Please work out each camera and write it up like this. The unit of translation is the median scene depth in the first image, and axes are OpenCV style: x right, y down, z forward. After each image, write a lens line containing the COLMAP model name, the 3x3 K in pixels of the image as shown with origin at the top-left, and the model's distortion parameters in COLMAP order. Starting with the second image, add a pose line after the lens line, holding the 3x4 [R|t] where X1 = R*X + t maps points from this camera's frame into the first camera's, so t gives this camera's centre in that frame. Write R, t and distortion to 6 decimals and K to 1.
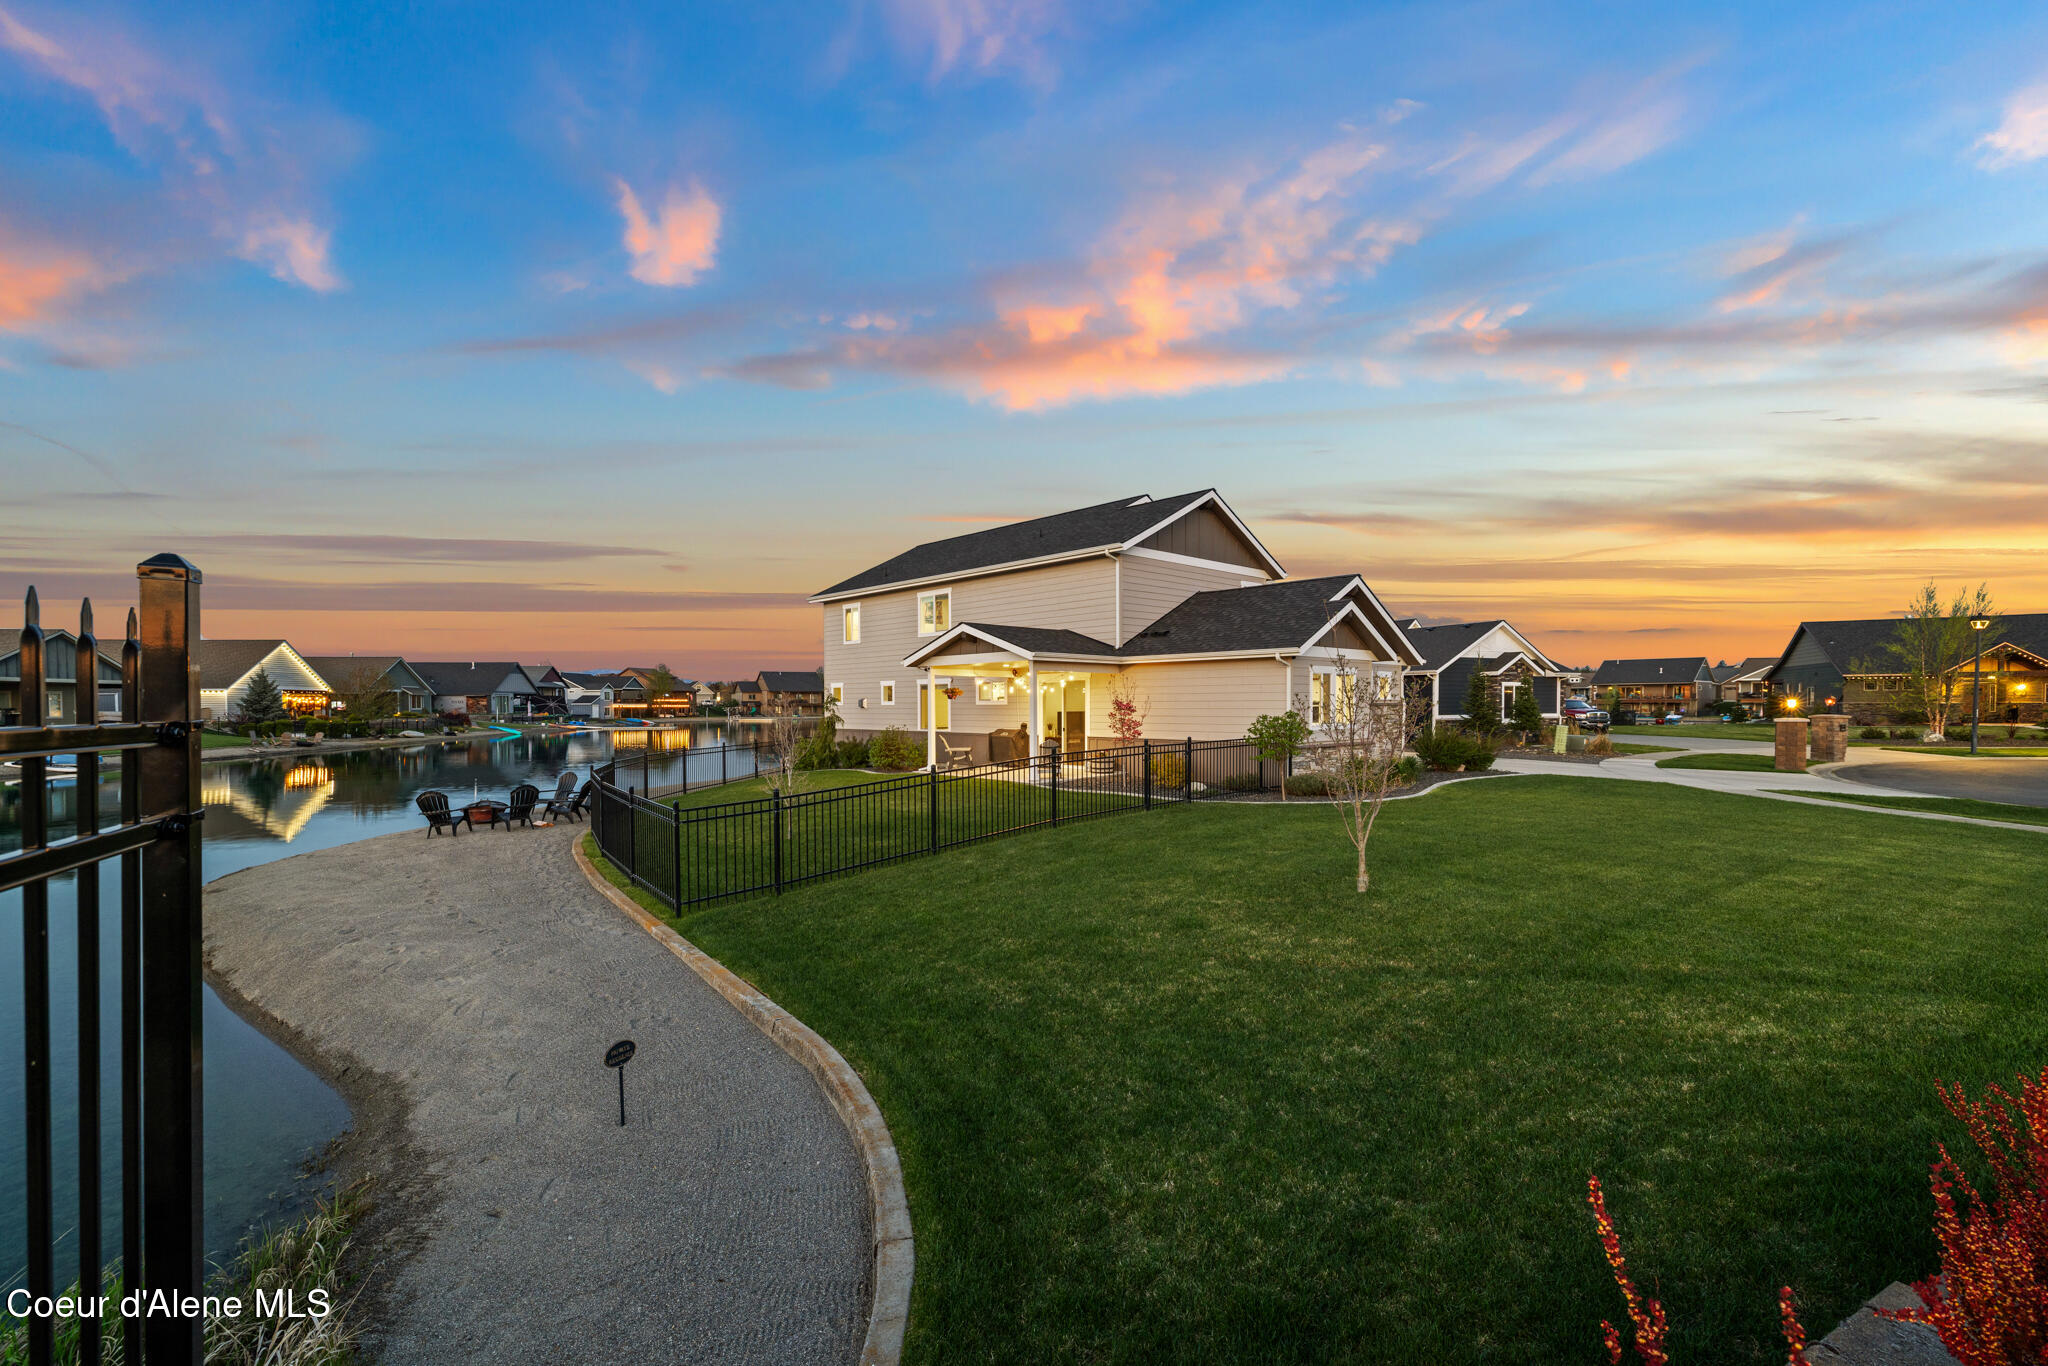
lens RADIAL K [[877.9, 0, 1012.7], [0, 877.9, 718.3], [0, 0, 1]] dist [0.000857, 0.000231]
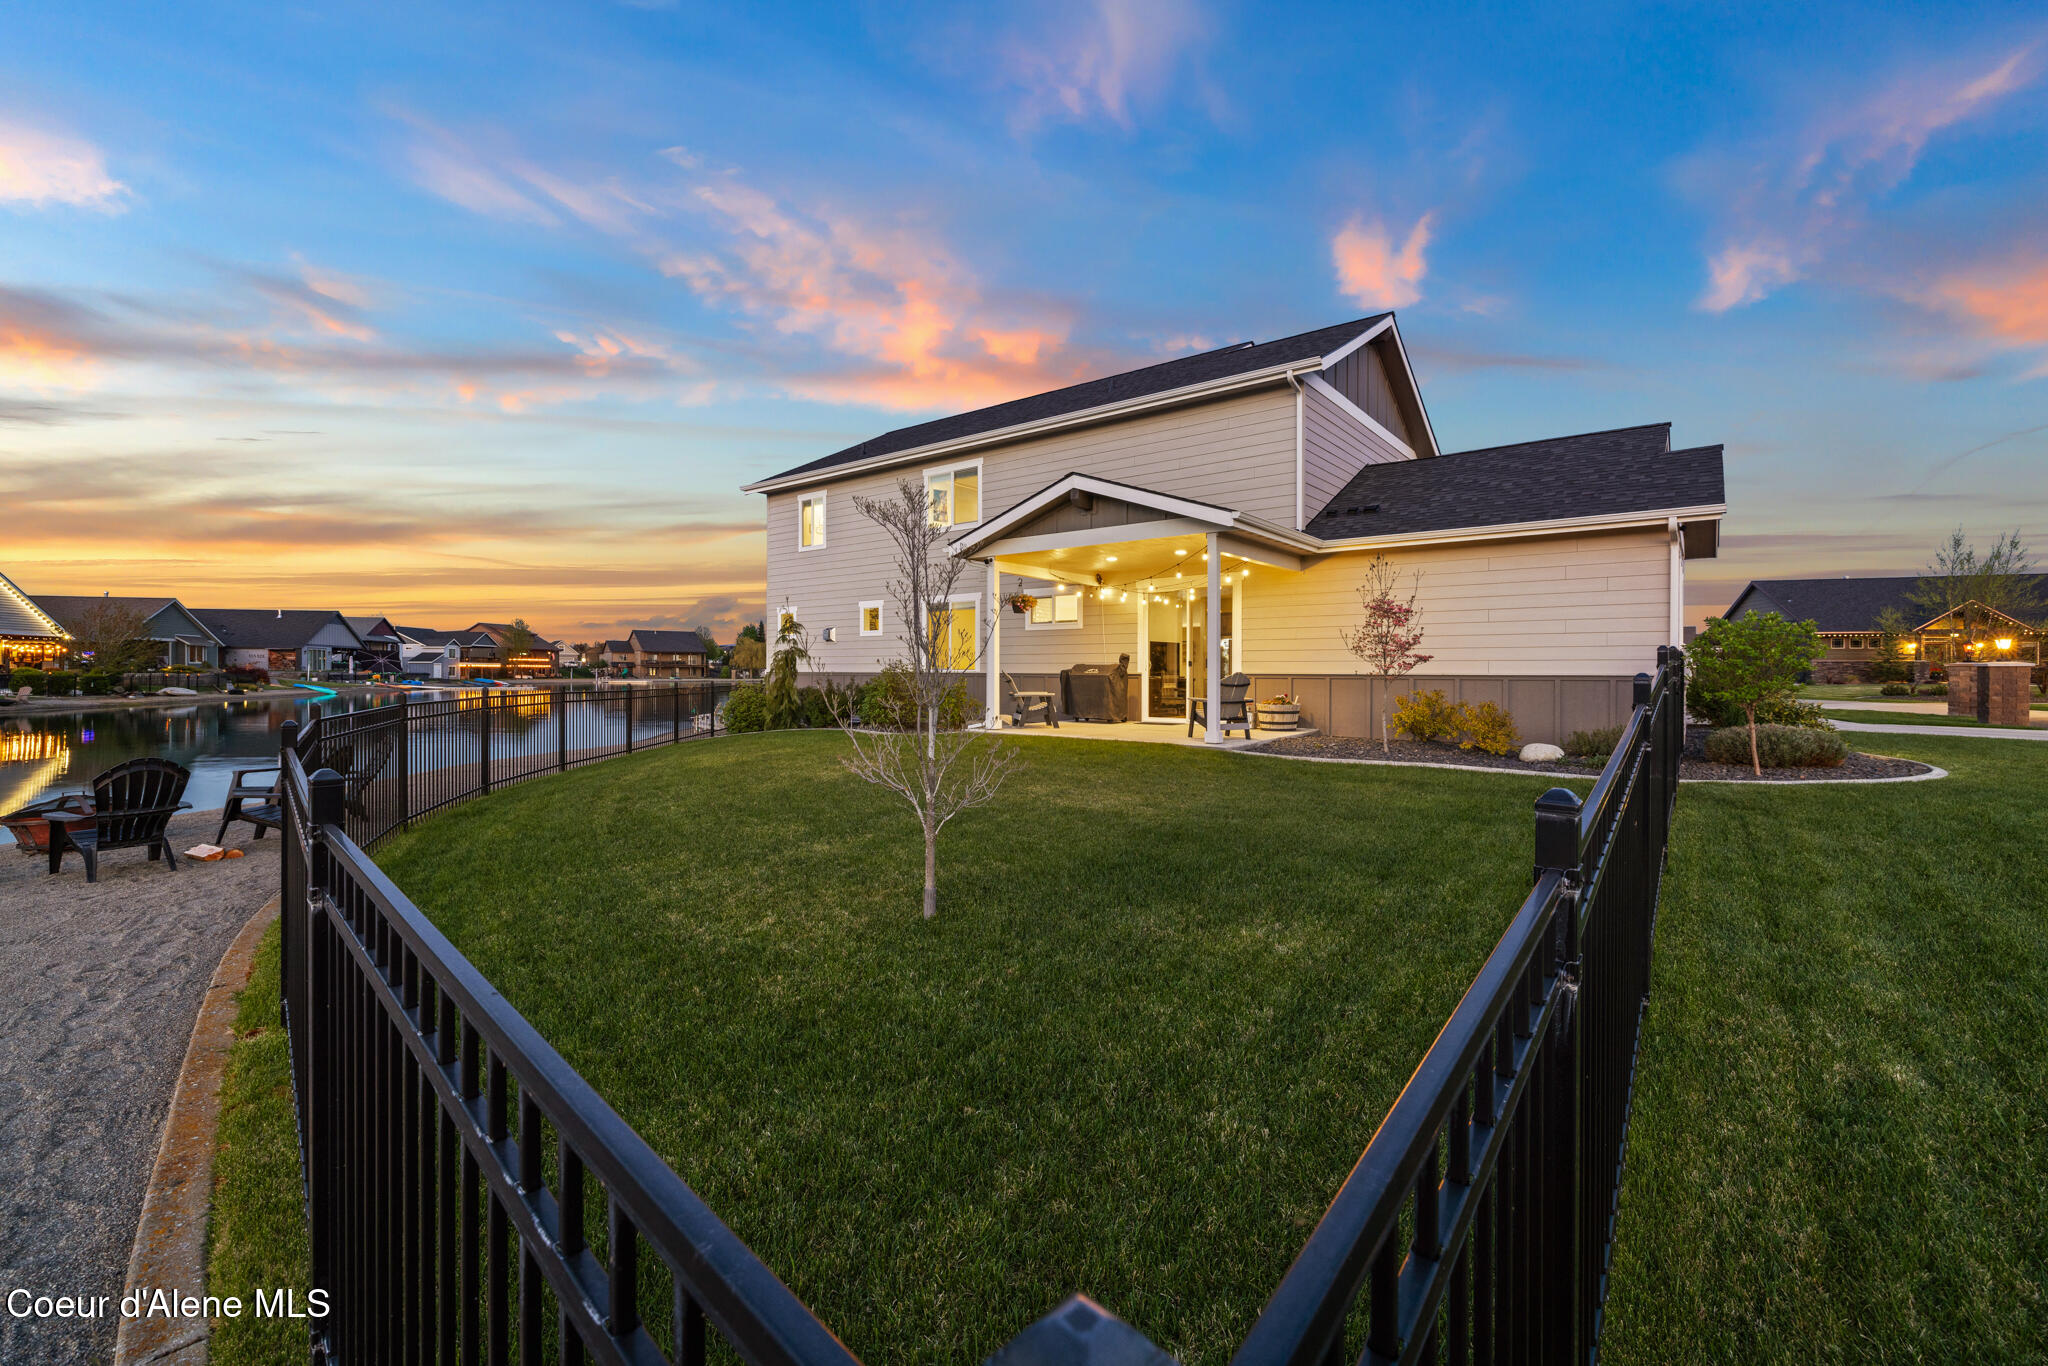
lens RADIAL K [[853.1, 0, 1017.7], [0, 853.1, 672.0], [0, 0, 1]] dist [0.000303, -0.001035]
pose [[0.988833, 0.005984, 0.148908, -0.147523], [-0.003705, 0.999872, -0.015581, 0.027002], [-0.148982, 0.014855, 0.988728, 0.368477]]
